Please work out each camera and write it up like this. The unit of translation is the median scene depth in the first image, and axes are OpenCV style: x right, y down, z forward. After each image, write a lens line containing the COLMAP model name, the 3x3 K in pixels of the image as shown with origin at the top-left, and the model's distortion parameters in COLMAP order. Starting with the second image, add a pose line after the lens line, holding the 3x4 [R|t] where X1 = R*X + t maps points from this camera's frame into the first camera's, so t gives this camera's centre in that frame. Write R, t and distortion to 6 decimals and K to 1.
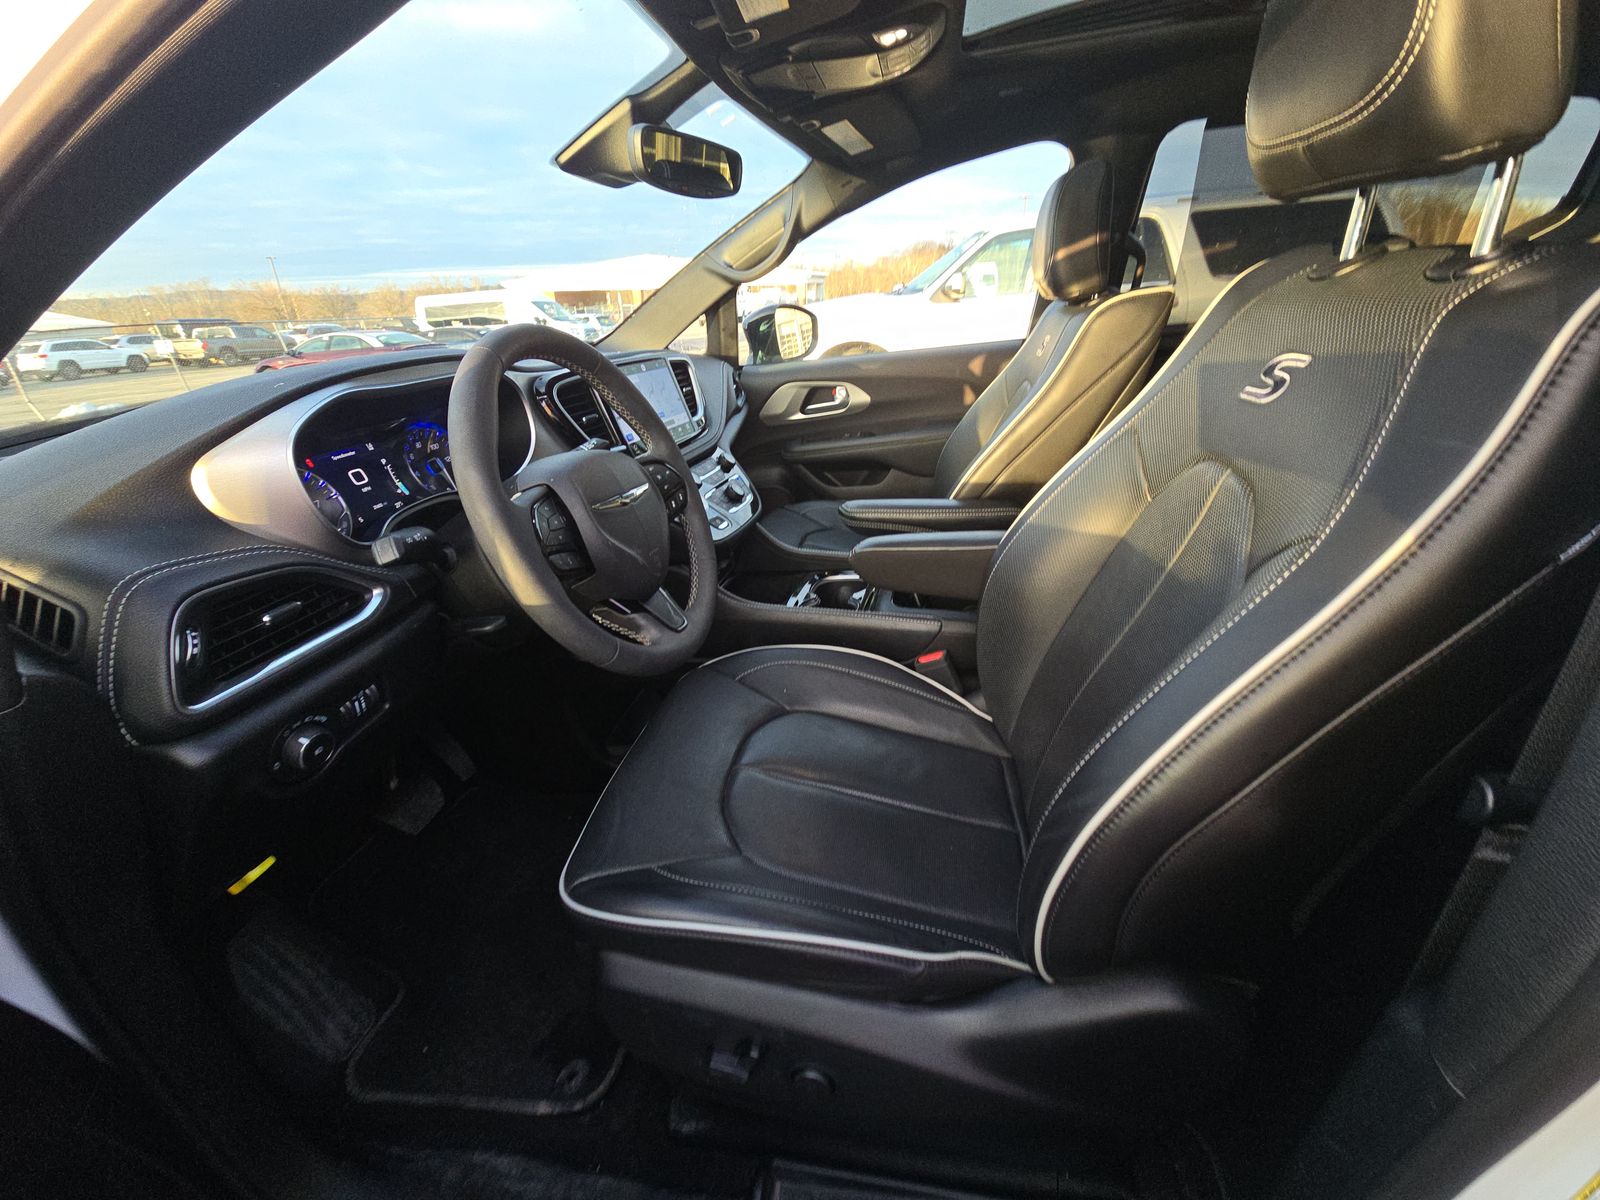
lens RADIAL K [[646.9, 0, 791.8], [0, 646.9, 600.2], [0, 0, 1]] dist [0.015524, -0.010507]
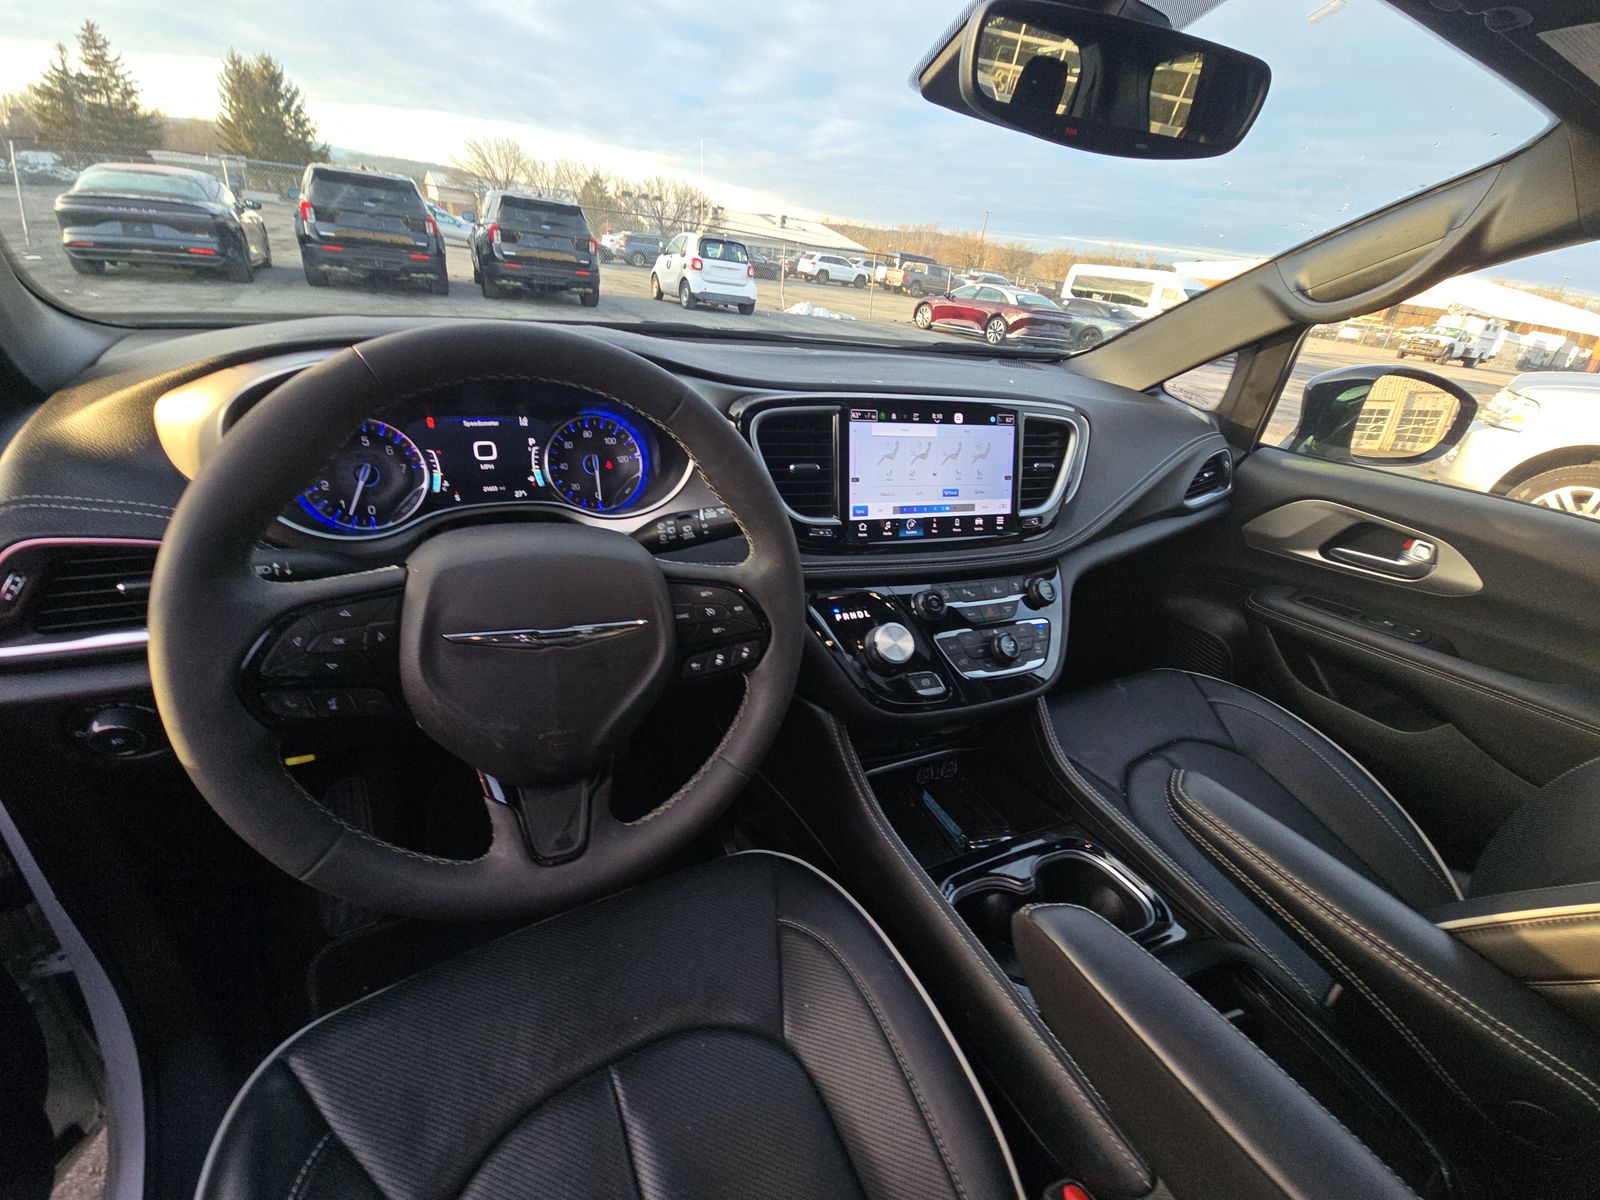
lens RADIAL K [[646.9, 0, 791.8], [0, 646.9, 600.2], [0, 0, 1]] dist [0.015524, -0.010507]
pose [[0.639026, 0.469228, -0.609484, 0.092687], [-0.449501, 0.870804, 0.199124, -0.161318], [0.624176, 0.146718, 0.767384, 0.269226]]
